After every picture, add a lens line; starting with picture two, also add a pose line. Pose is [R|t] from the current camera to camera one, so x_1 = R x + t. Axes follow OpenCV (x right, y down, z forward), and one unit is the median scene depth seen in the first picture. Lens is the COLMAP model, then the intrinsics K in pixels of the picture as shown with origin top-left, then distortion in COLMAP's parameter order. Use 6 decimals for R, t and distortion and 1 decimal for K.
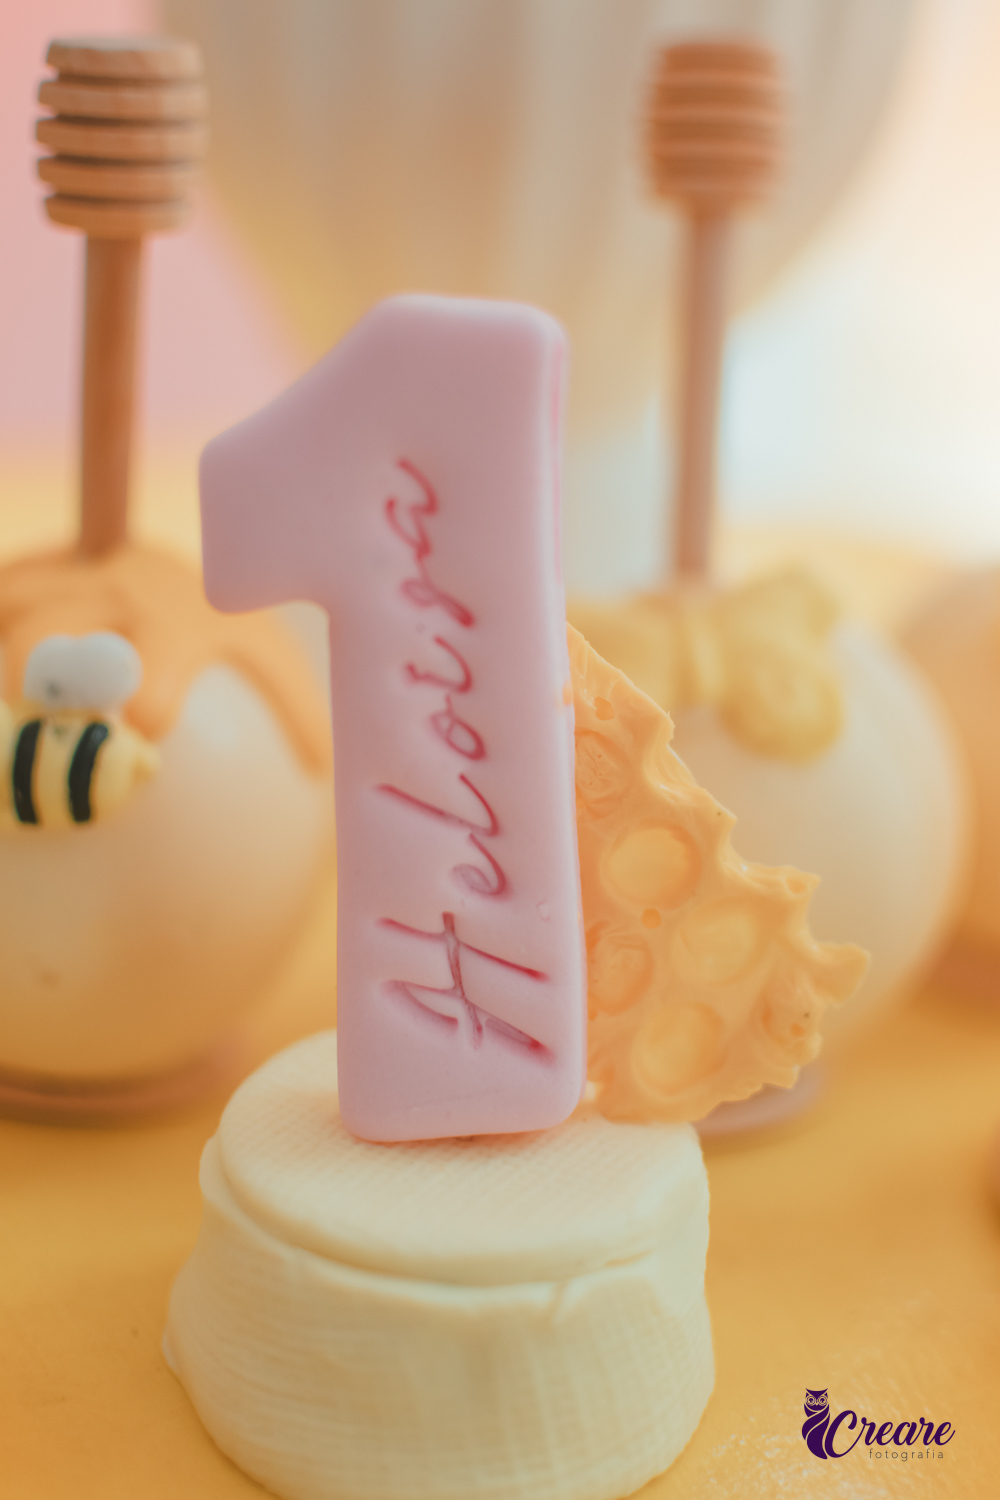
lens RADIAL K [[2287.7, 0, 494.0], [0, 2287.7, 712.6], [0, 0, 1]] dist [-0.185917, 0.008386]
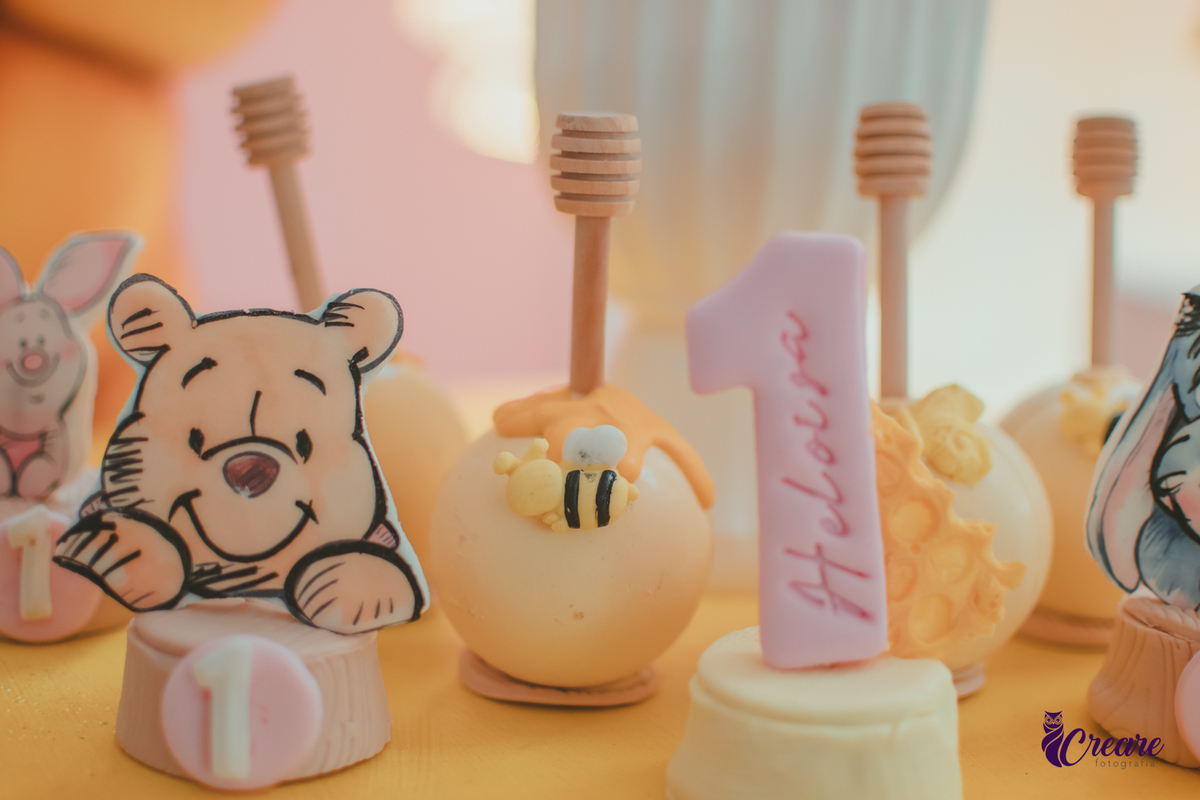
lens RADIAL K [[1830.2, 0, 600.0], [0, 1830.2, 400.0], [0, 0, 1]] dist [-0.185917, 0.008386]
pose [[0.998665, -0.046173, 0.023140, -0.230109], [0.048830, 0.990068, -0.131834, 0.157042], [-0.016823, 0.132788, 0.991002, -0.542893]]
